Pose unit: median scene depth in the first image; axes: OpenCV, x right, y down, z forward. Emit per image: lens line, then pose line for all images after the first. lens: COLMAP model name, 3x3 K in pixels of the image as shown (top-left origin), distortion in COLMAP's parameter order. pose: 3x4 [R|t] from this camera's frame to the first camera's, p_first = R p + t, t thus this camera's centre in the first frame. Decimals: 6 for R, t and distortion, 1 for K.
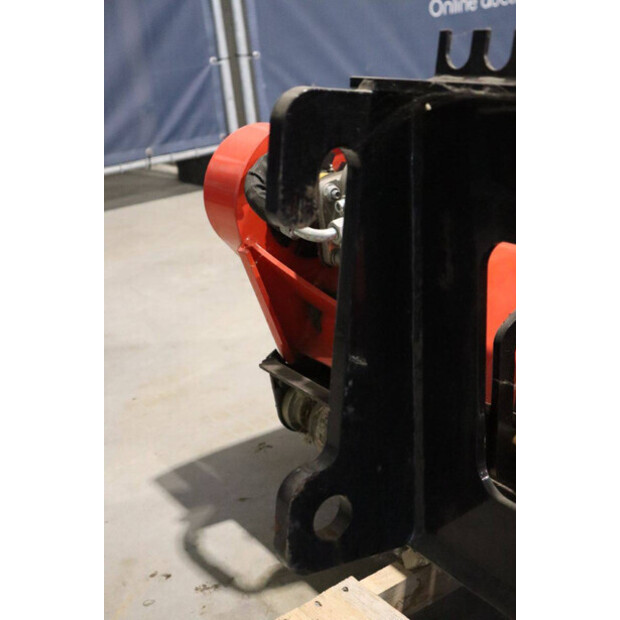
lens RADIAL K [[903.0, 0, 315.3], [0, 903.0, 312.3], [0, 0, 1]] dist [0.053569, 0.000000]
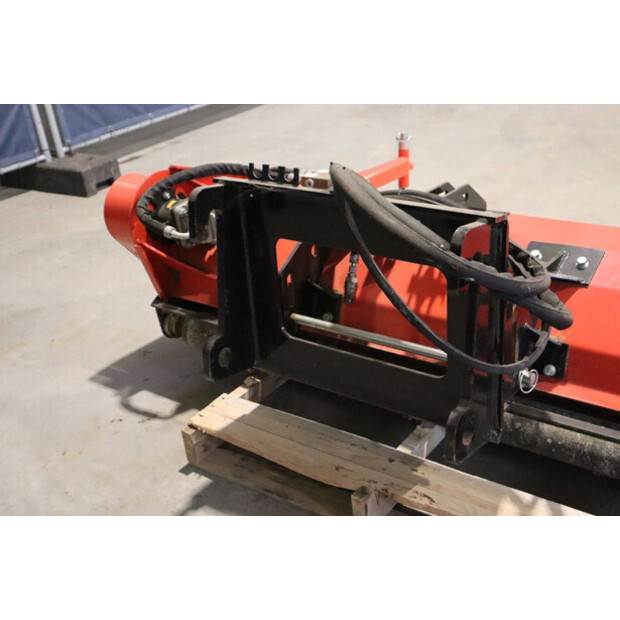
lens RADIAL K [[770.2, 0, 312.9], [0, 770.2, 312.4], [0, 0, 1]] dist [0.019280, 0.000000]
pose [[0.947857, -0.144664, 0.283971, -0.199899], [0.123448, 0.988139, 0.091335, -0.031130], [-0.293816, -0.051517, 0.954473, -0.632606]]
